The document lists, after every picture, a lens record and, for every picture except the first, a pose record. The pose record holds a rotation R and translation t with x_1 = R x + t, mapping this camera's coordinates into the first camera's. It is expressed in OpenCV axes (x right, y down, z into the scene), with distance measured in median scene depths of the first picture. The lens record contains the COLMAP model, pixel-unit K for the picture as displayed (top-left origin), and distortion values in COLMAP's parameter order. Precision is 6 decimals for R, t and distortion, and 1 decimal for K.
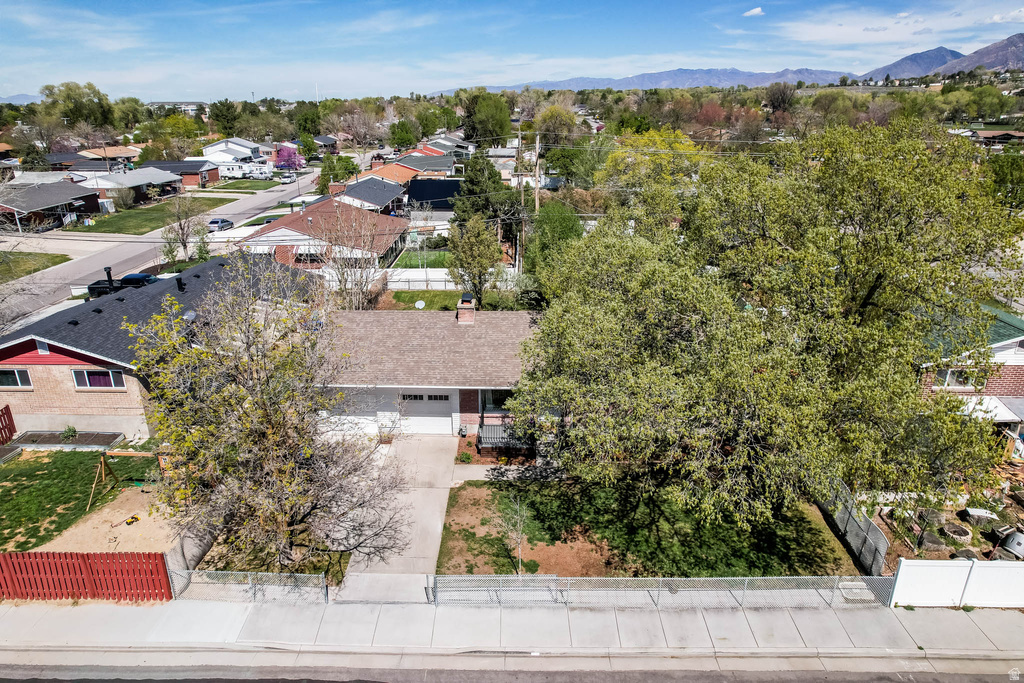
lens RADIAL K [[662.8, 0, 509.4], [0, 662.8, 330.0], [0, 0, 1]] dist [-0.082169, 0.077868]
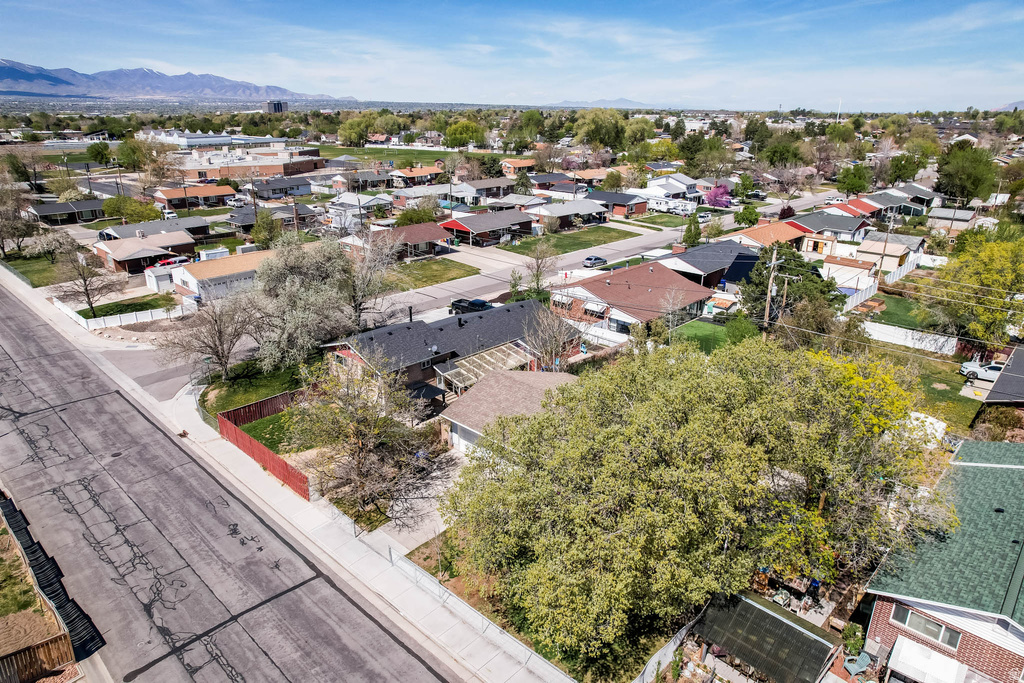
lens RADIAL K [[662.8, 0, 509.4], [0, 662.8, 330.0], [0, 0, 1]] dist [-0.082169, 0.077868]
pose [[0.730092, 0.226413, -0.644750, 0.234324], [-0.230541, 0.969809, 0.079506, -0.083241], [0.643286, 0.090595, 0.760247, -0.034369]]
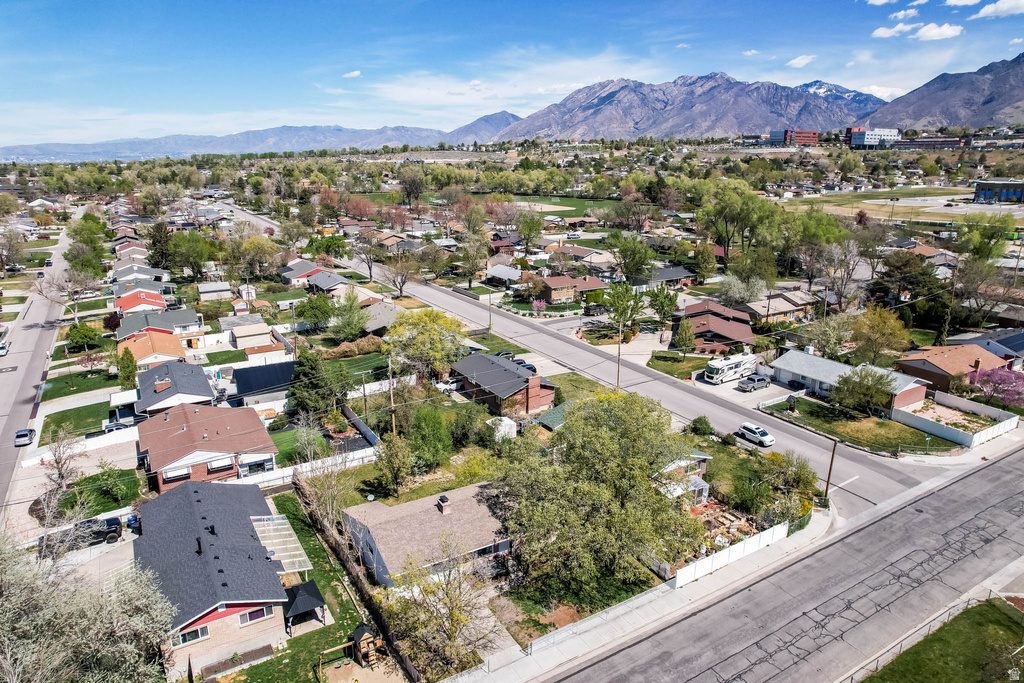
lens RADIAL K [[662.8, 0, 509.4], [0, 662.8, 330.0], [0, 0, 1]] dist [-0.082169, 0.077868]
pose [[0.848298, -0.137717, 0.511297, -0.260264], [0.176191, 0.983978, -0.027288, -0.142550], [-0.499347, 0.113234, 0.858971, -0.231033]]
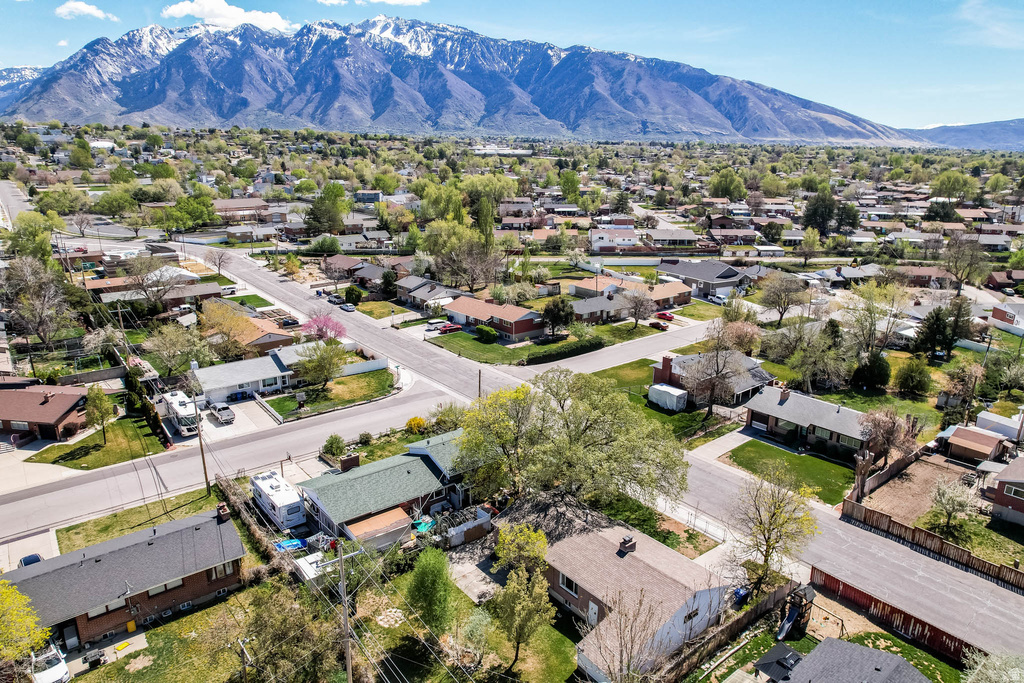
lens RADIAL K [[662.8, 0, 509.4], [0, 662.8, 330.0], [0, 0, 1]] dist [-0.082169, 0.077868]
pose [[-0.631894, -0.210273, 0.745986, -0.336266], [0.252792, 0.853946, 0.454833, -0.446246], [-0.732671, 0.475986, -0.486448, 0.599411]]
